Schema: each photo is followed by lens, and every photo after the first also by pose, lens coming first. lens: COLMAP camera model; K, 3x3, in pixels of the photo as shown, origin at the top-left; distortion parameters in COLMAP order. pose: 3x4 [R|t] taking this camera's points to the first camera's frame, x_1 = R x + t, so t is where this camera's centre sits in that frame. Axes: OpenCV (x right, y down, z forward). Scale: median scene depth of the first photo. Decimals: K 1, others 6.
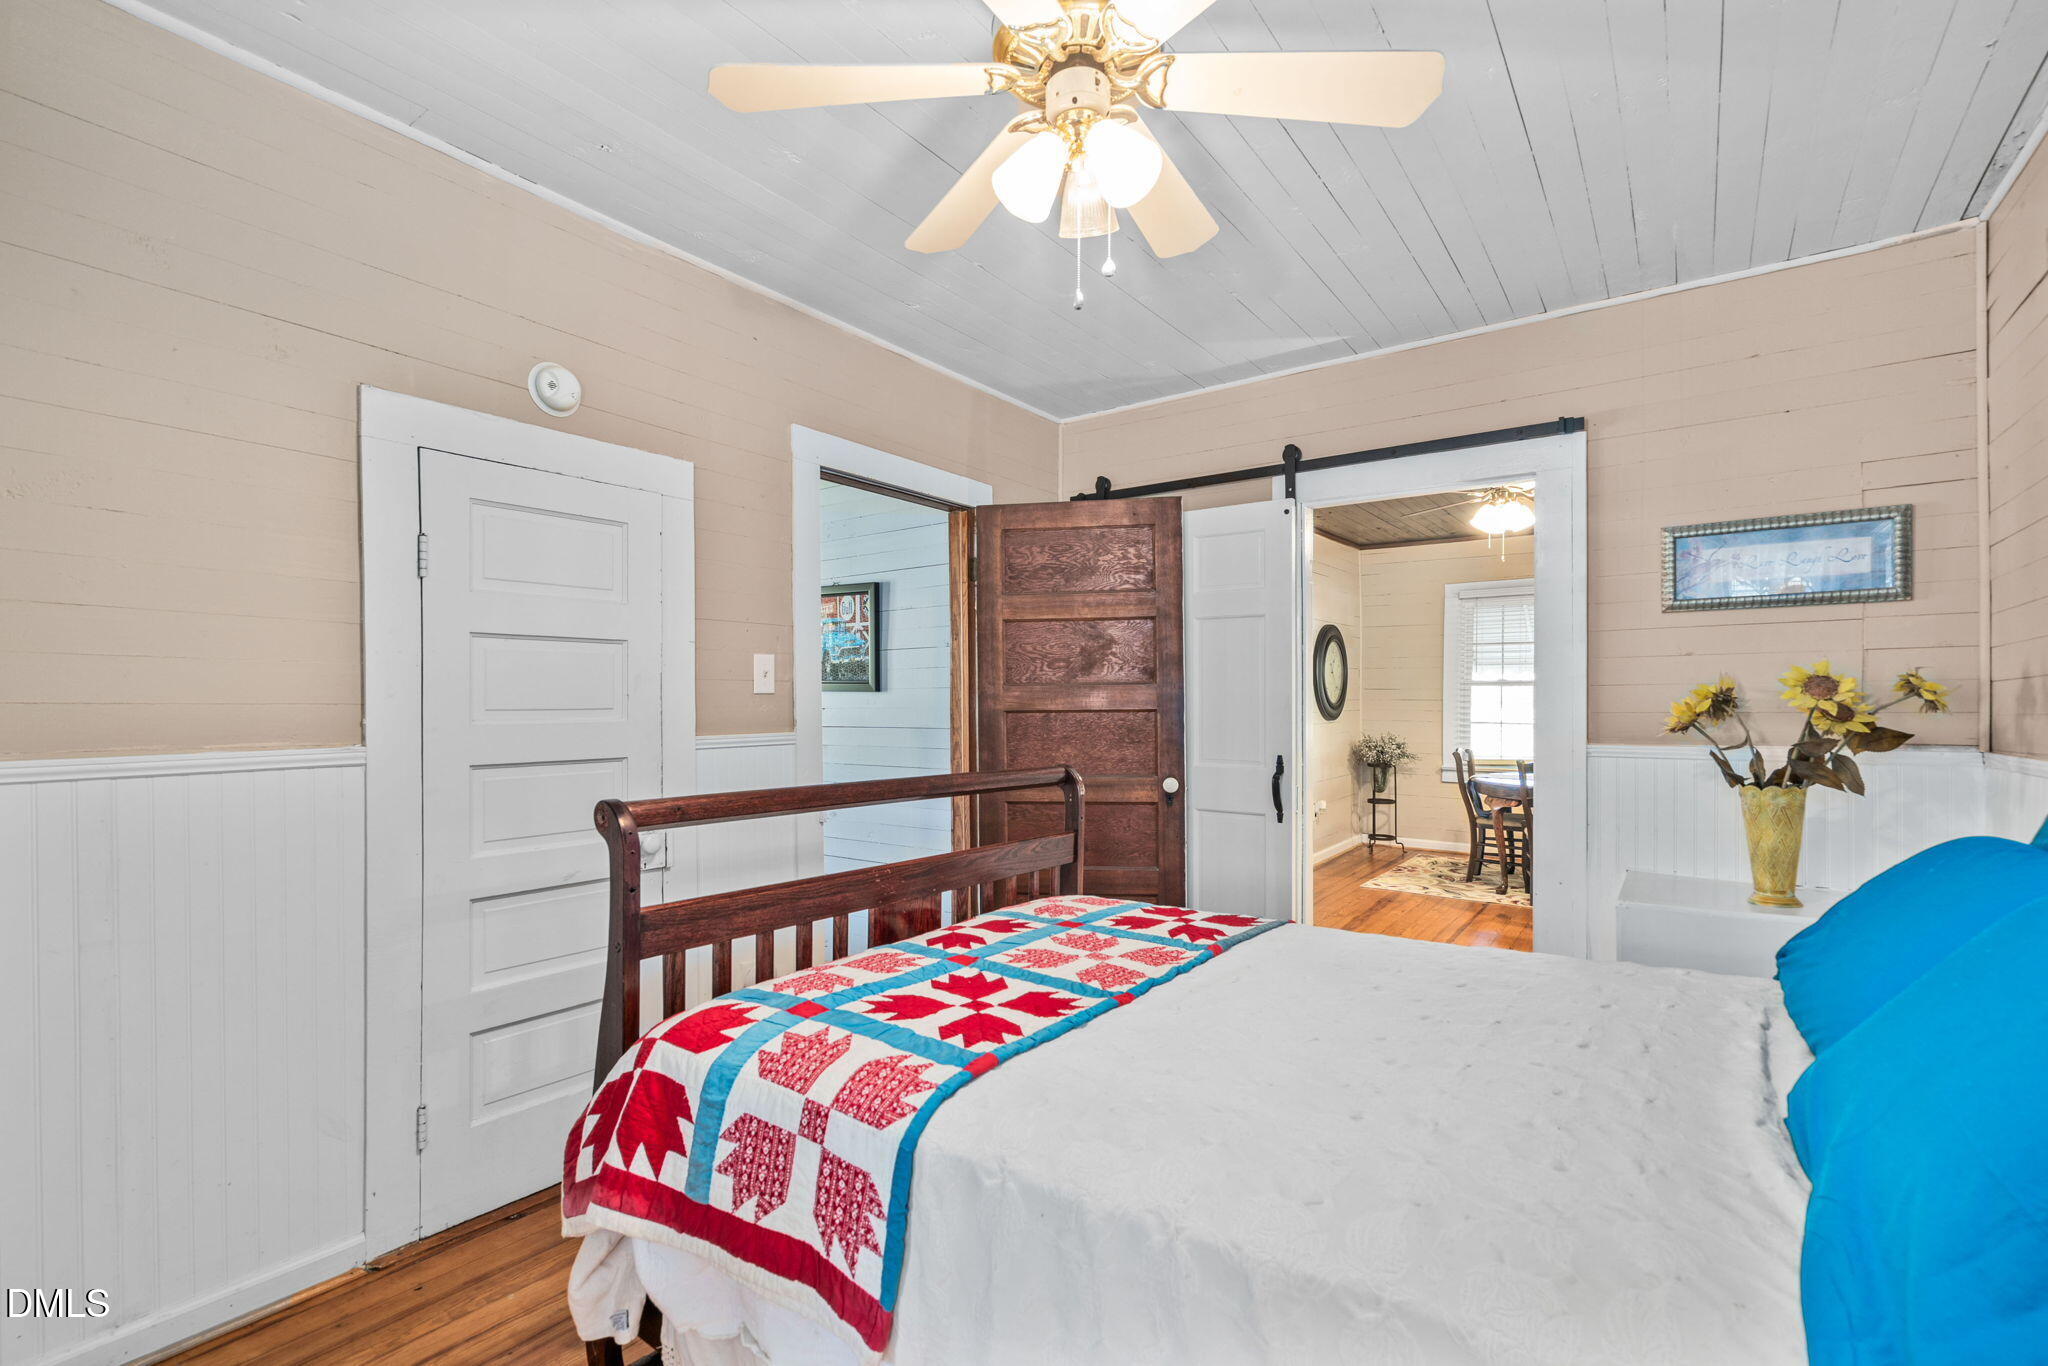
lens RADIAL K [[940.0, 0, 1018.7], [0, 940.0, 693.5], [0, 0, 1]] dist [-0.002894, 0.000781]
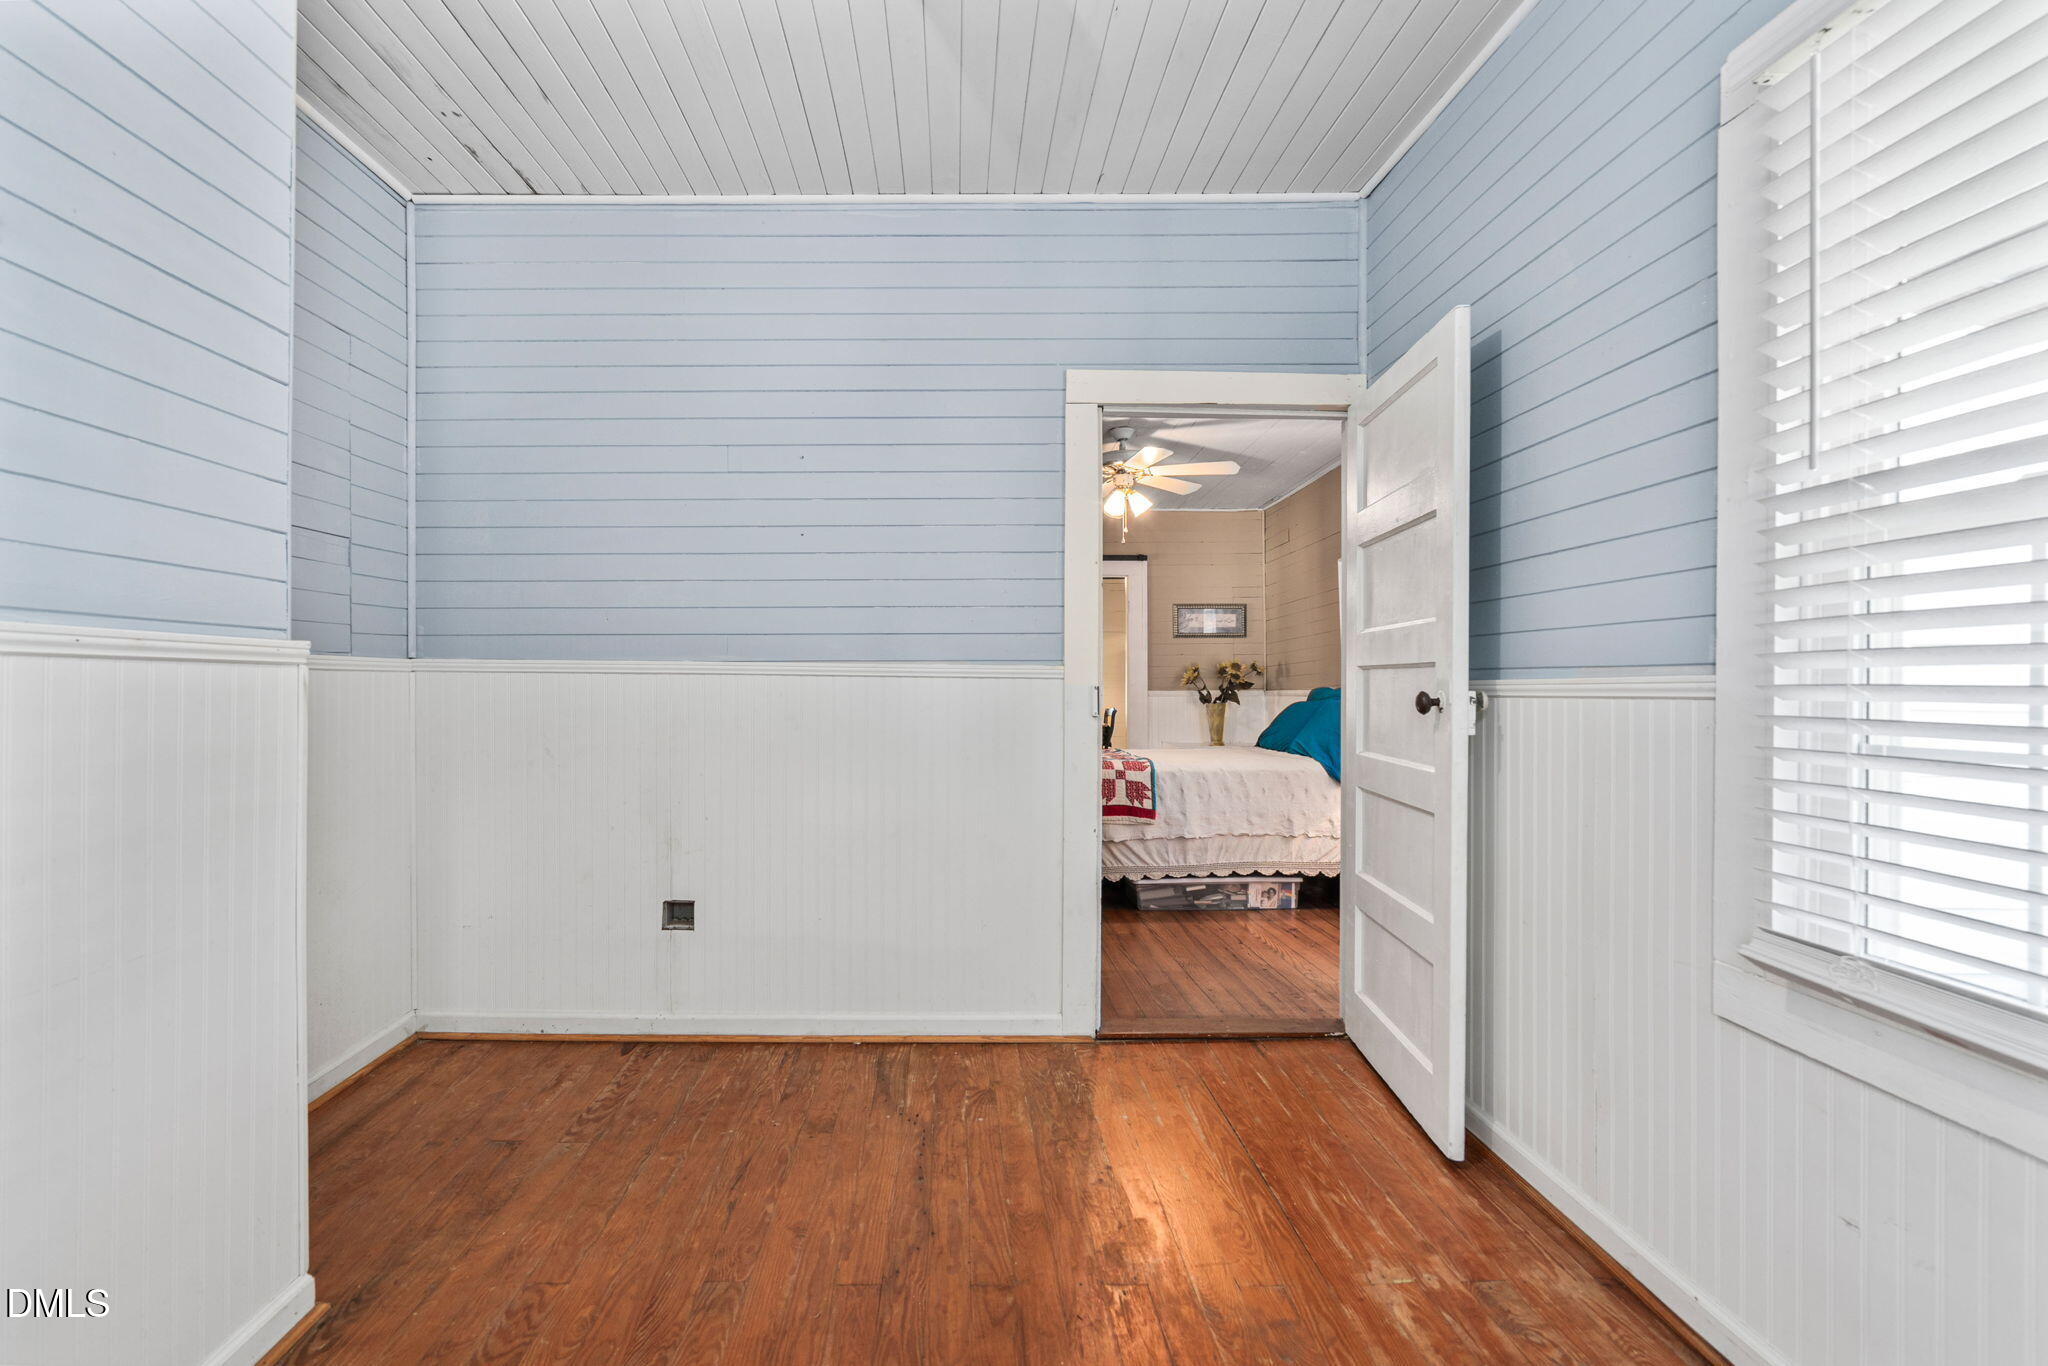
lens RADIAL K [[927.5, 0, 1013.3], [0, 927.5, 682.6], [0, 0, 1]] dist [-0.005137, 0.002993]
pose [[0.788598, 0.002719, 0.614903, -1.332254], [-0.006618, 0.999970, 0.004066, 0.030253], [-0.614873, -0.007276, 0.788593, -0.783787]]
